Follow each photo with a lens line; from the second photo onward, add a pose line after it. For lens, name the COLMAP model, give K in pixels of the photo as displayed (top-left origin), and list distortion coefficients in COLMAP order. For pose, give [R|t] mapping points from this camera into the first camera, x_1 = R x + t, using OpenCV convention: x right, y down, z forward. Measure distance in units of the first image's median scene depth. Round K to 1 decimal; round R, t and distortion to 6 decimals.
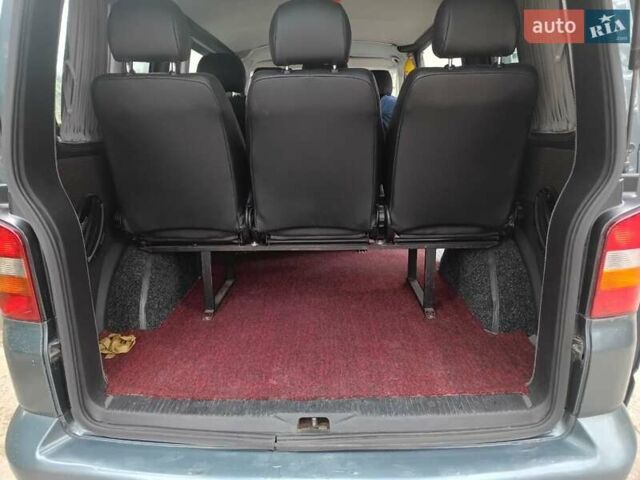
lens RADIAL K [[456.8, 0, 320.0], [0, 456.8, 240.0], [0, 0, 1]] dist [0.026136, -0.000990]
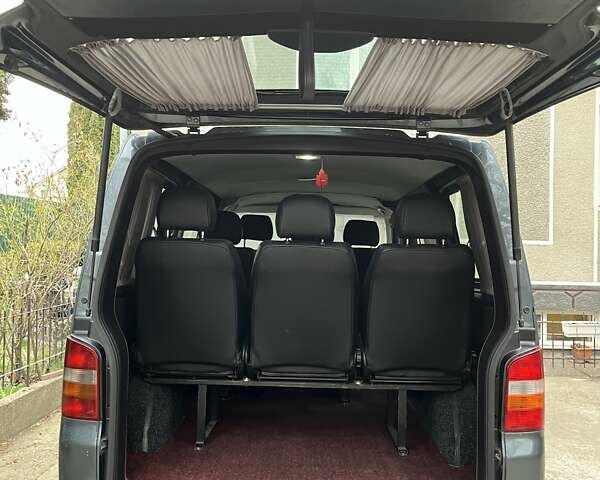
lens RADIAL K [[544.6, 0, 300.0], [0, 544.6, 240.0], [0, 0, 1]] dist [0.067307, -0.123108]
pose [[0.999113, 0.041868, -0.004519, -0.021808], [-0.041371, 0.955867, -0.290871, 0.071792], [-0.007858, 0.290800, 0.956752, -0.419976]]
